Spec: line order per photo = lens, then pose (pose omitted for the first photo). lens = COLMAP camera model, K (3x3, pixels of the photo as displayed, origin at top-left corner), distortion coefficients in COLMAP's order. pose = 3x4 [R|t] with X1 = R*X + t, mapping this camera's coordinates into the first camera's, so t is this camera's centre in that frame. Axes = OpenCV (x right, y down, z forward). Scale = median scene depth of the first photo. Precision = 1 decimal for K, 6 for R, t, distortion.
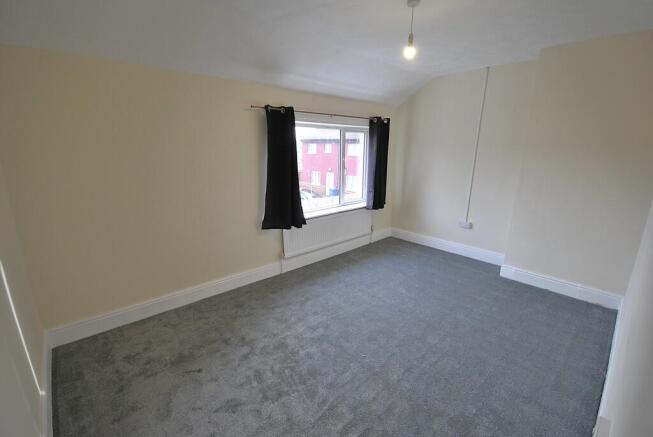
lens RADIAL K [[287.6, 0, 327.0], [0, 287.6, 220.3], [0, 0, 1]] dist [-0.002323, -0.001157]
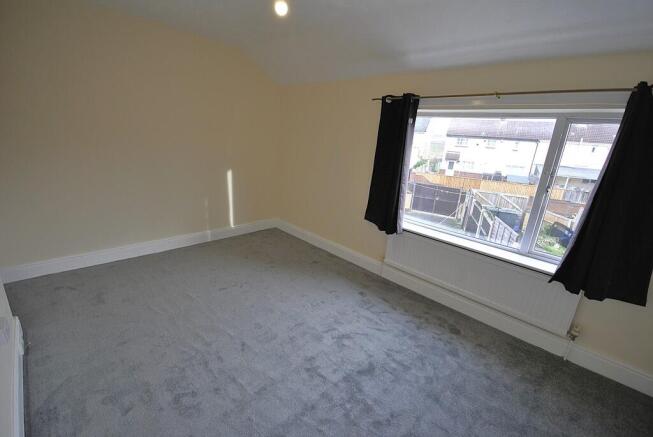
lens RADIAL K [[287.6, 0, 325.9], [0, 287.6, 219.8], [0, 0, 1]] dist [-0.002323, -0.001157]
pose [[0.038754, 0.286798, -0.957207, 0.697792], [-0.304179, 0.915851, 0.262091, -0.178871], [0.951826, 0.281005, 0.122731, 0.683231]]
